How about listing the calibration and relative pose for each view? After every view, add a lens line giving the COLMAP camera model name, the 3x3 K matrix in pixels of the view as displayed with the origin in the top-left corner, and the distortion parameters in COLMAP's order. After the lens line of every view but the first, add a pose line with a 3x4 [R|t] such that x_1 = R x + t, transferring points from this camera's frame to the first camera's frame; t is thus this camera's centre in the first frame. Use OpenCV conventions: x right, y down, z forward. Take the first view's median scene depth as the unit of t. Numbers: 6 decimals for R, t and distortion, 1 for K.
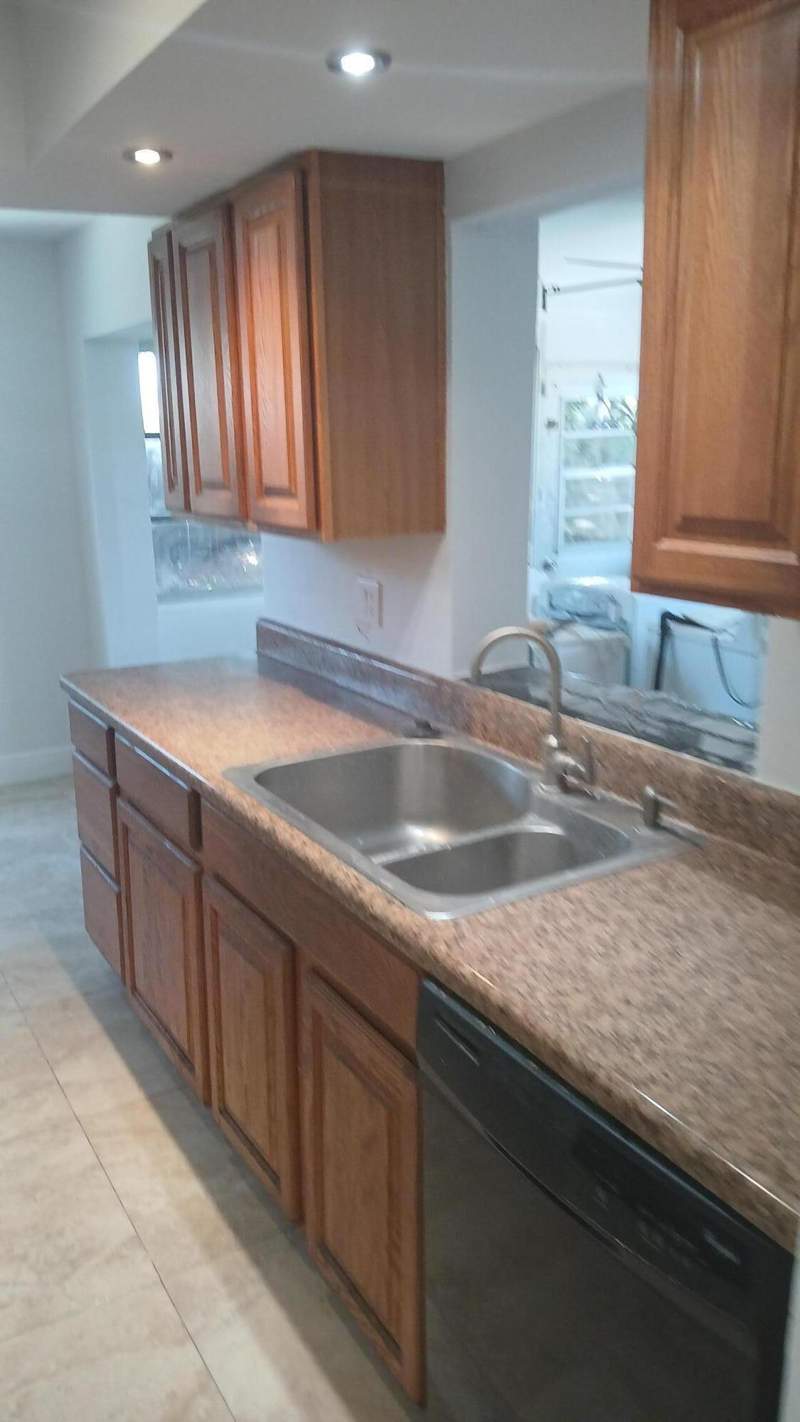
lens RADIAL K [[1148.4, 0, 393.4], [0, 1148.4, 719.3], [0, 0, 1]] dist [0.086415, -0.190163]
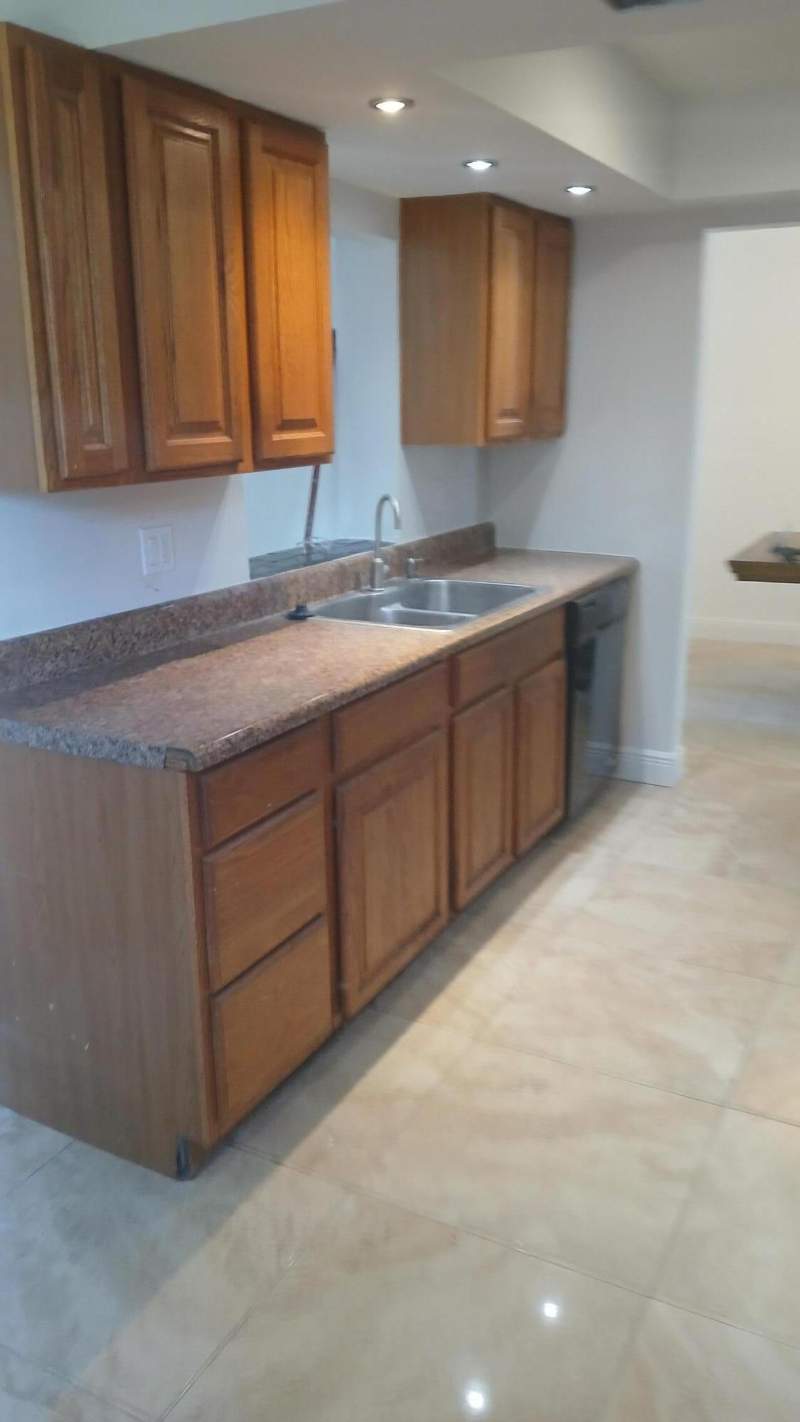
lens RADIAL K [[1148.4, 0, 393.4], [0, 1148.4, 719.3], [0, 0, 1]] dist [0.086415, -0.190163]
pose [[-0.547345, -0.210759, 0.809935, -1.048958], [0.221922, 0.896576, 0.383278, -0.333505], [-0.806947, 0.389527, -0.443964, 1.467846]]
